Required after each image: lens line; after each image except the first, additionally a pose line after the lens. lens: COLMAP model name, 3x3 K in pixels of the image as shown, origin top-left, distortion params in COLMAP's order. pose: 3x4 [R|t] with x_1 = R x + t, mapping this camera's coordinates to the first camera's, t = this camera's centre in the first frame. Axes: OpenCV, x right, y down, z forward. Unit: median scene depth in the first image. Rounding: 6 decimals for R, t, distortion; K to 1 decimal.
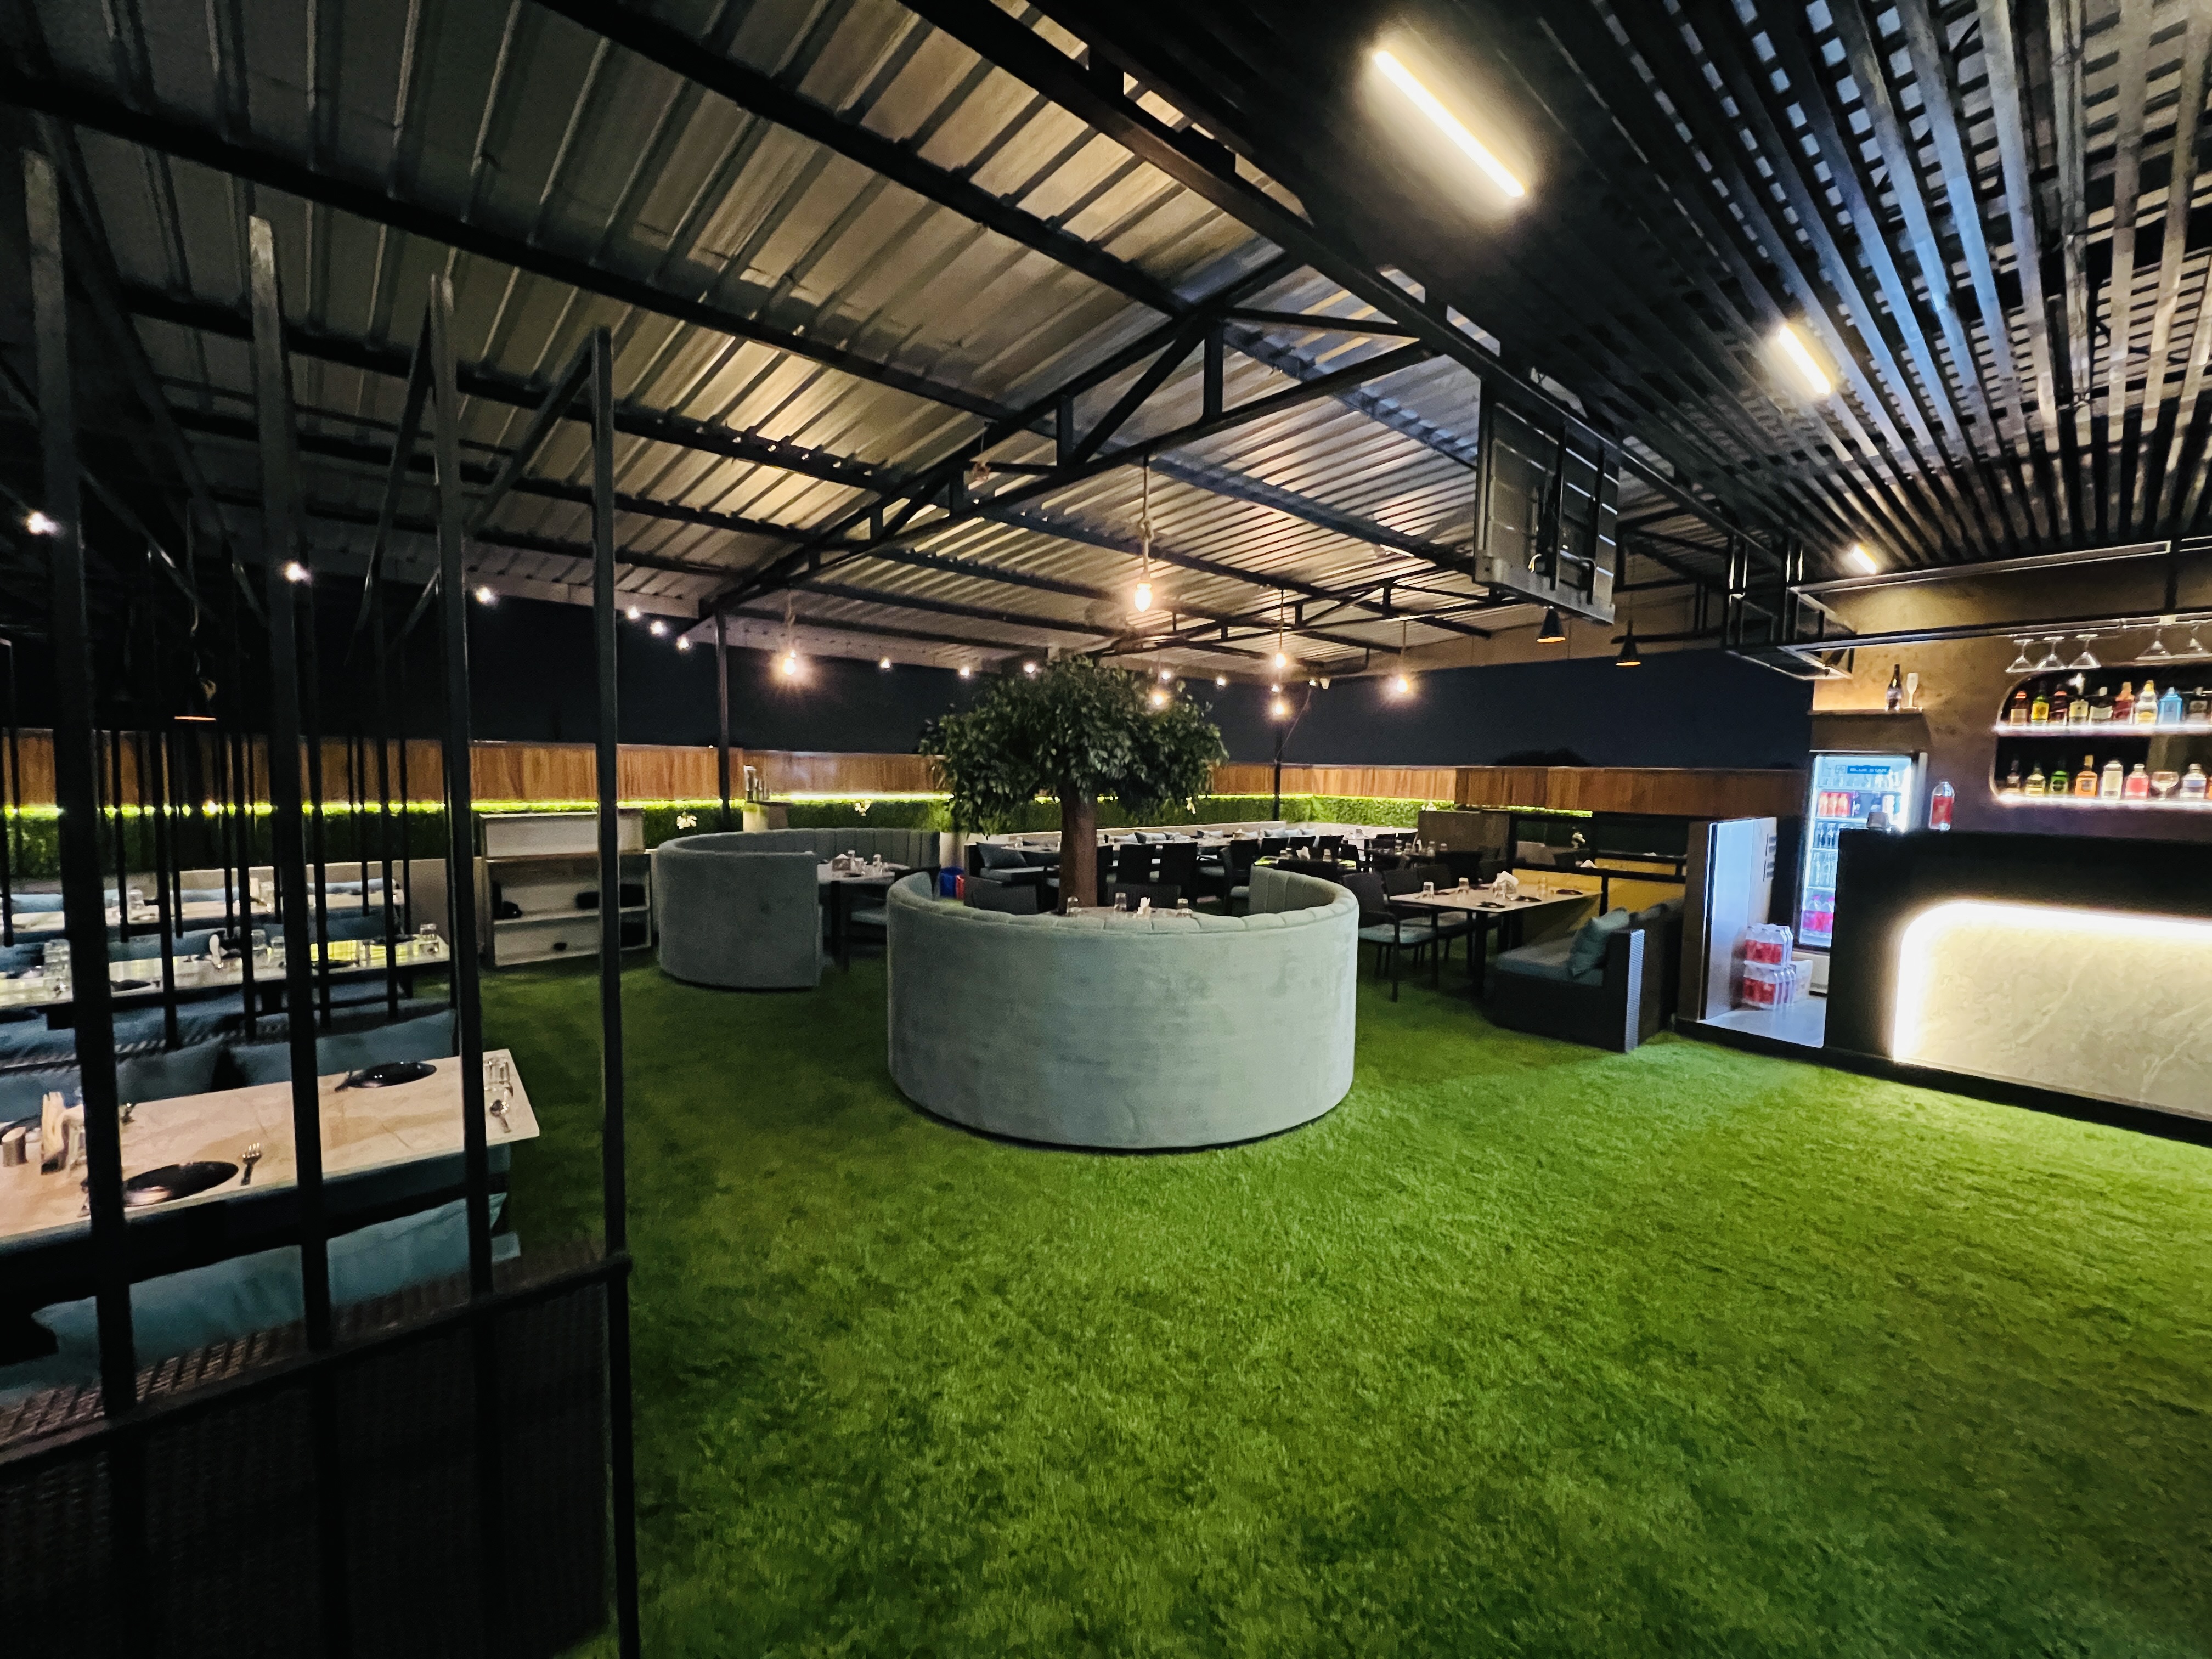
lens RADIAL K [[884.1, 0, 1105.6], [0, 884.1, 830.7], [0, 0, 1]] dist [0.000831, 0.000264]
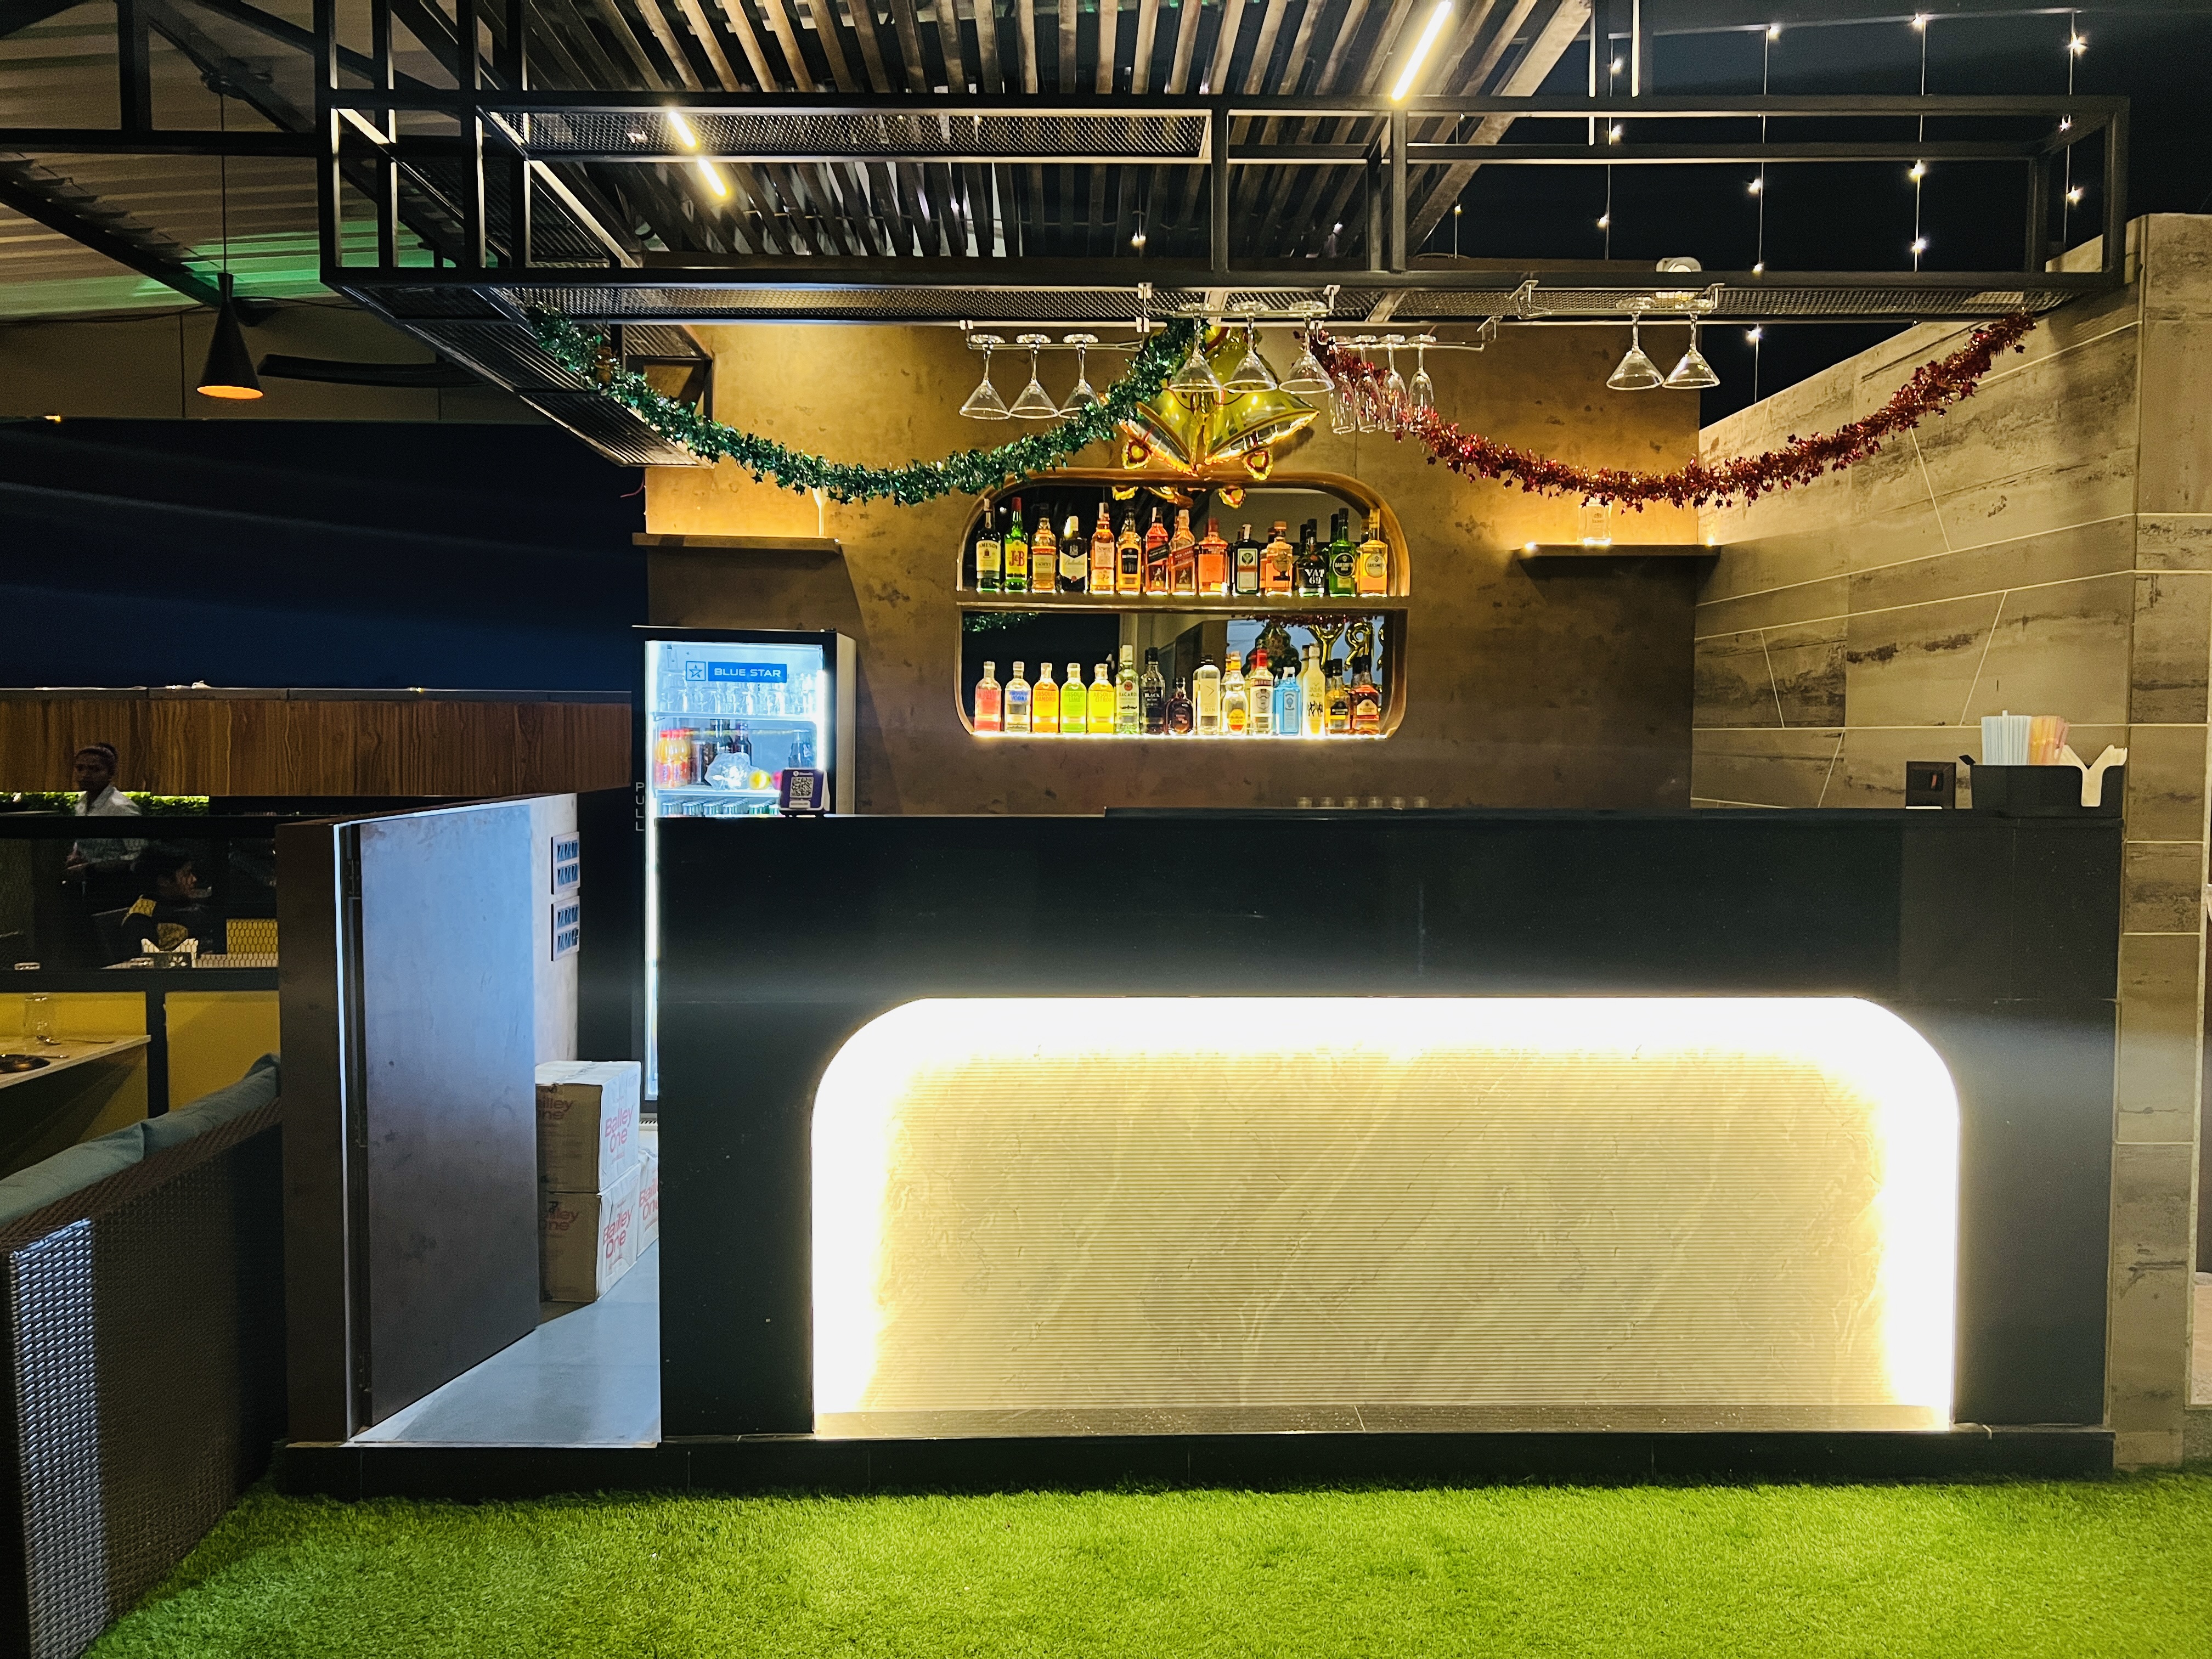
lens RADIAL K [[1669.3, 0, 1102.8], [0, 1669.3, 826.0], [0, 0, 1]] dist [0.054076, -0.044214]
pose [[0.646266, -0.062779, 0.760526, 0.403589], [0.065287, 0.997505, 0.026862, -0.005578], [-0.760314, 0.032292, 0.648752, 0.398937]]
